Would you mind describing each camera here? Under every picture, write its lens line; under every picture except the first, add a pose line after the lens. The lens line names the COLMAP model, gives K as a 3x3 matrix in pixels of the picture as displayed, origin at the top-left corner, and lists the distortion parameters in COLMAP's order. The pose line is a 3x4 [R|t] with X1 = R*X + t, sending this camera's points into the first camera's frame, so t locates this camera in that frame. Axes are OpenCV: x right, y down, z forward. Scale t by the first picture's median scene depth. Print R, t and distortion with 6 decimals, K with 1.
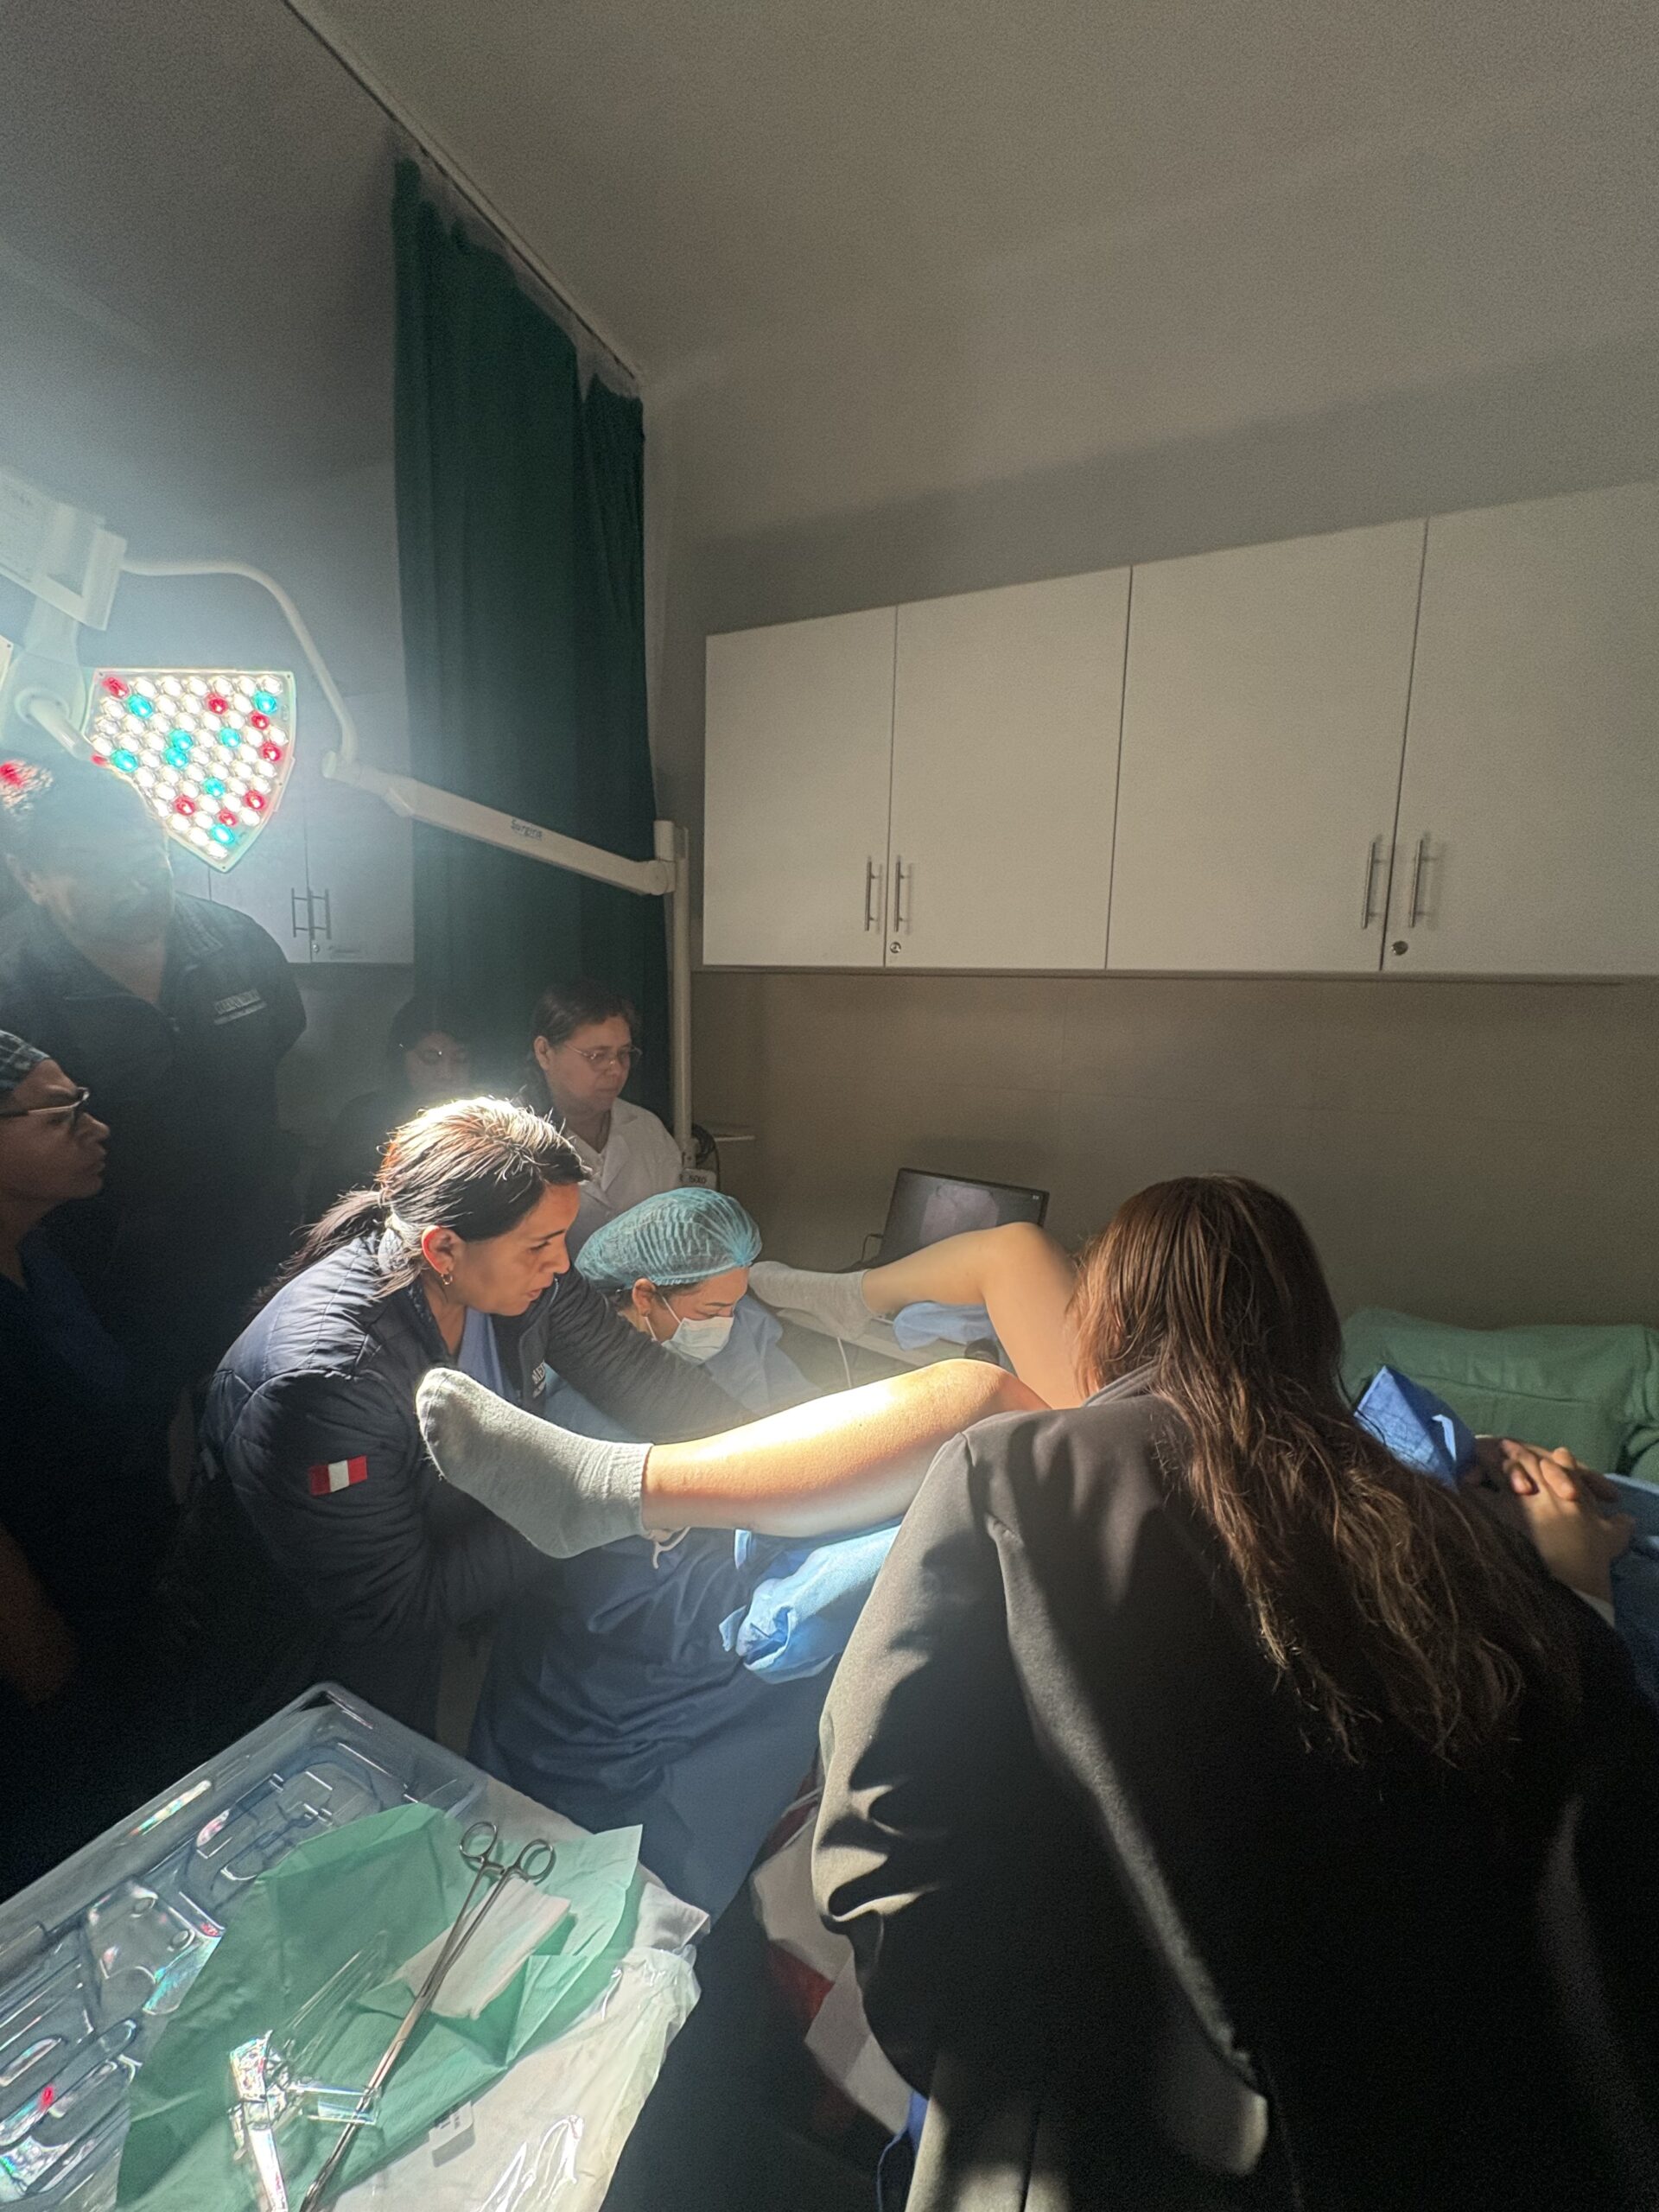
lens RADIAL K [[890.7, 0, 833.5], [0, 890.7, 1114.7], [0, 0, 1]] dist [0.003453, -0.000243]
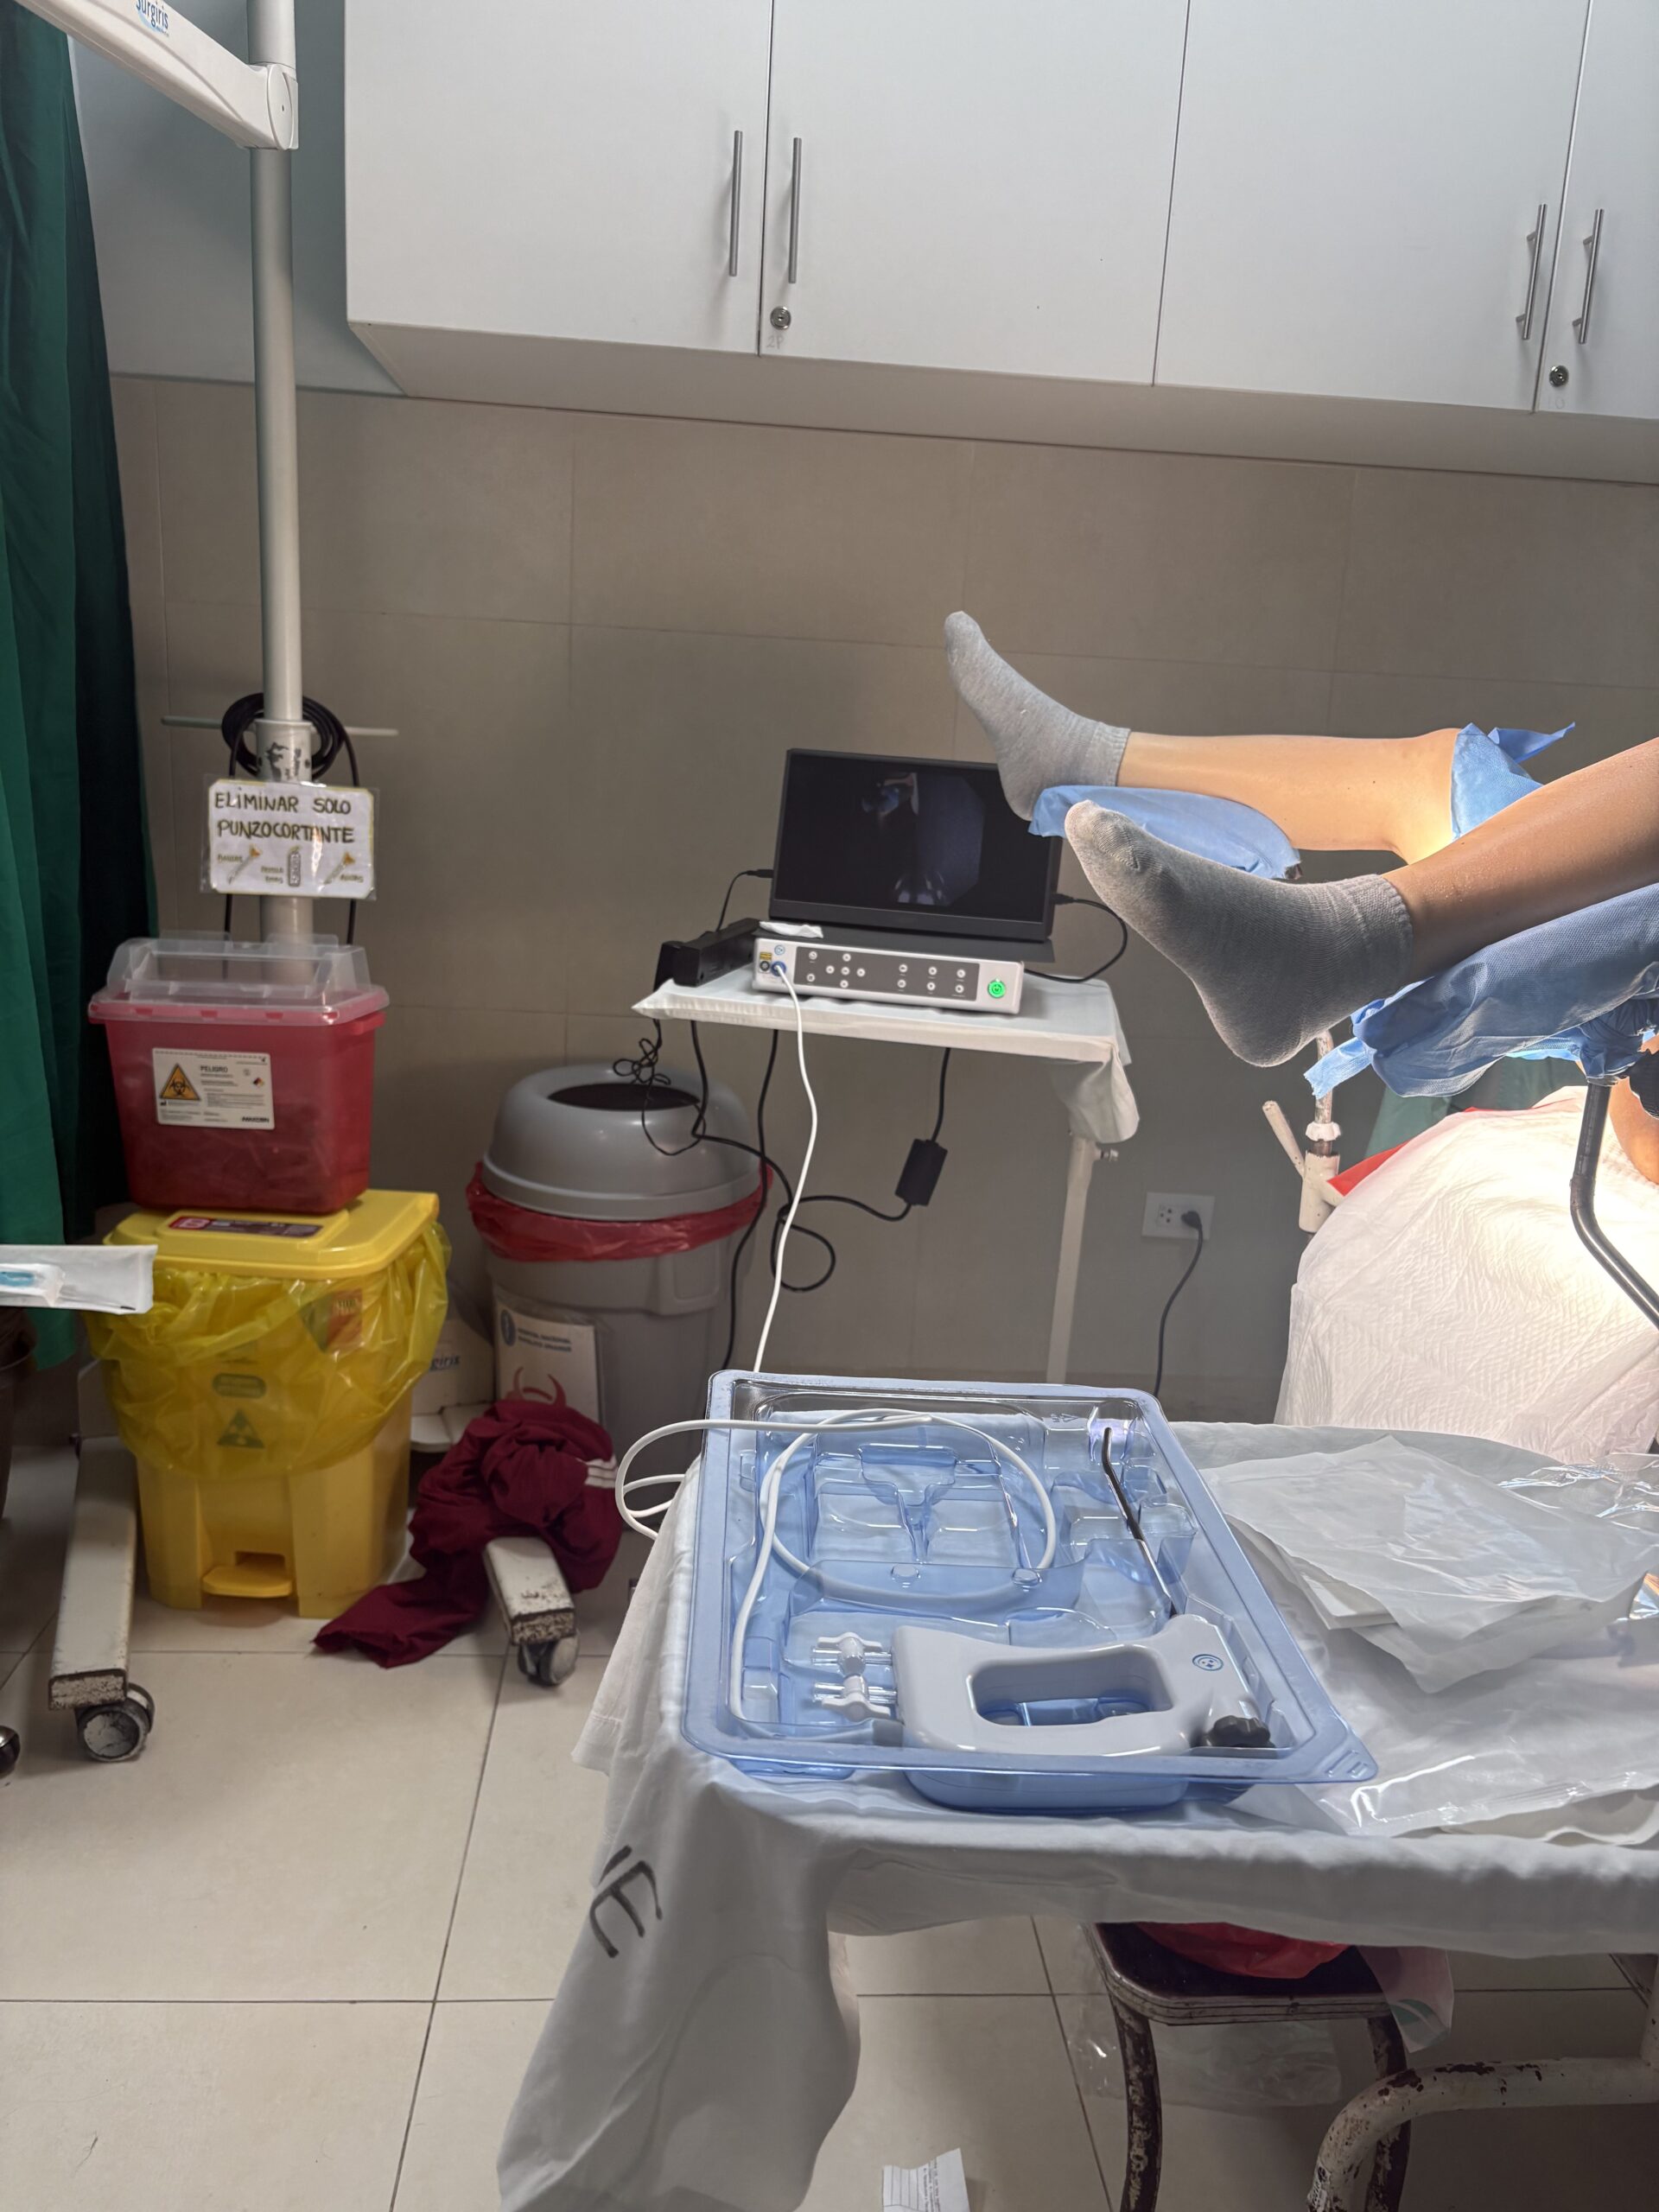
lens RADIAL K [[1656.3, 0, 833.2], [0, 1656.3, 1123.4], [0, 0, 1]] dist [0.033936, -0.026964]
pose [[0.870652, -0.094385, 0.482759, -0.653533], [0.033627, 0.990543, 0.133016, 0.238459], [-0.490748, -0.099577, 0.865593, 0.116346]]
